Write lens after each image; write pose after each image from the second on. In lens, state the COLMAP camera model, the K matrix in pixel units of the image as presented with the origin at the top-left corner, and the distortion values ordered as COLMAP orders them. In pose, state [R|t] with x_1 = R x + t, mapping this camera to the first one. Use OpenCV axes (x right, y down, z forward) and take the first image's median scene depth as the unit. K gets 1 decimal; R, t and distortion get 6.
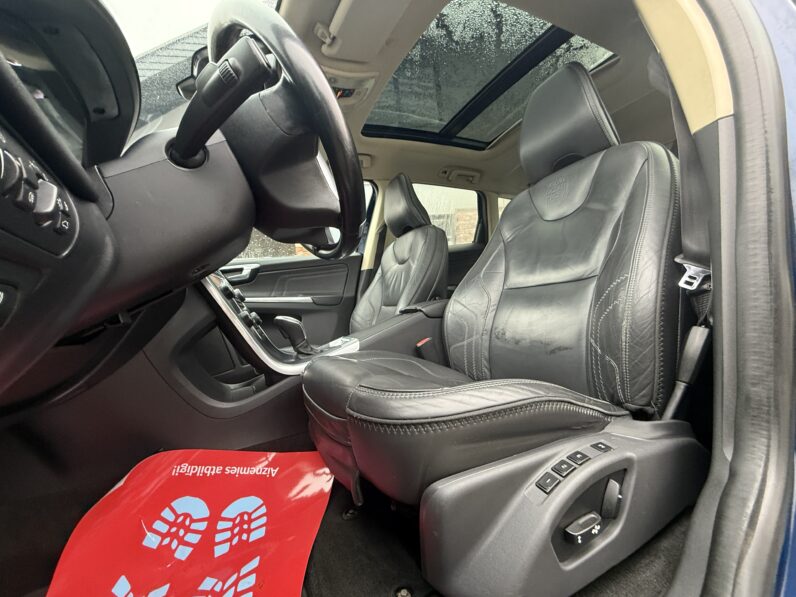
lens RADIAL K [[315.1, 0, 398.0], [0, 315.1, 298.5], [0, 0, 1]] dist [0.001276, -0.002471]
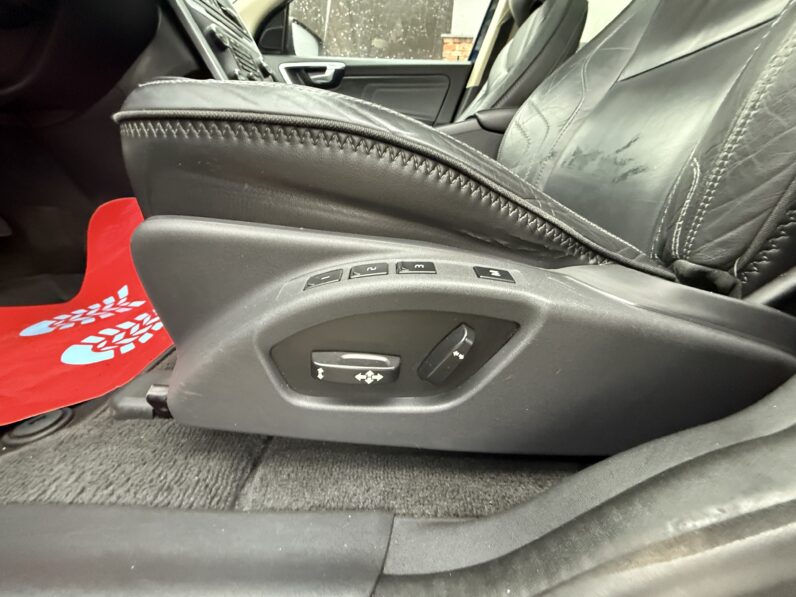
lens RADIAL K [[315.1, 0, 398.0], [0, 315.1, 298.5], [0, 0, 1]] dist [0.001276, -0.002471]
pose [[0.889000, 0.301616, -0.344538, 0.180615], [-0.141818, 0.896781, 0.419132, 0.084494], [0.435392, -0.323746, 0.840013, 0.135616]]
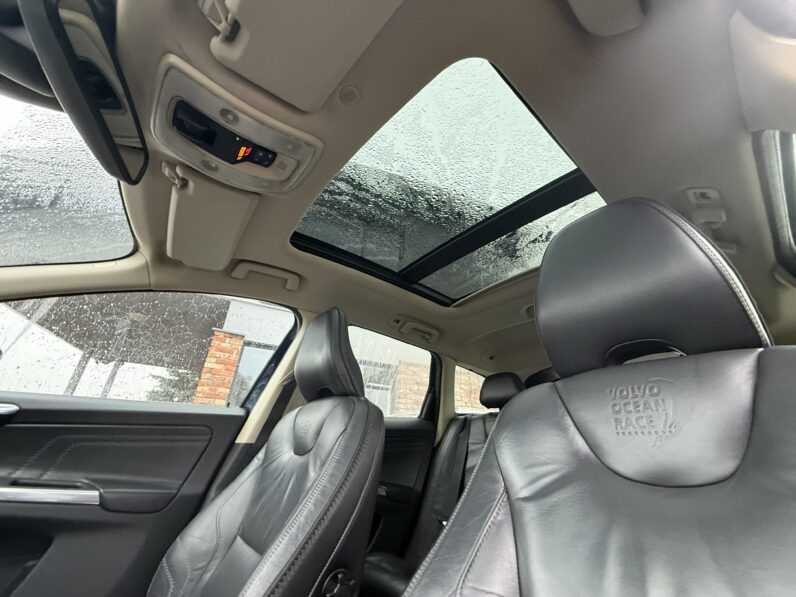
lens RADIAL K [[315.1, 0, 398.0], [0, 315.1, 298.5], [0, 0, 1]] dist [0.001276, -0.002471]
pose [[0.964032, 0.229524, 0.134018, 0.042386], [-0.149563, 0.885291, -0.440330, -0.133550], [-0.219712, 0.404448, 0.887777, 0.352044]]
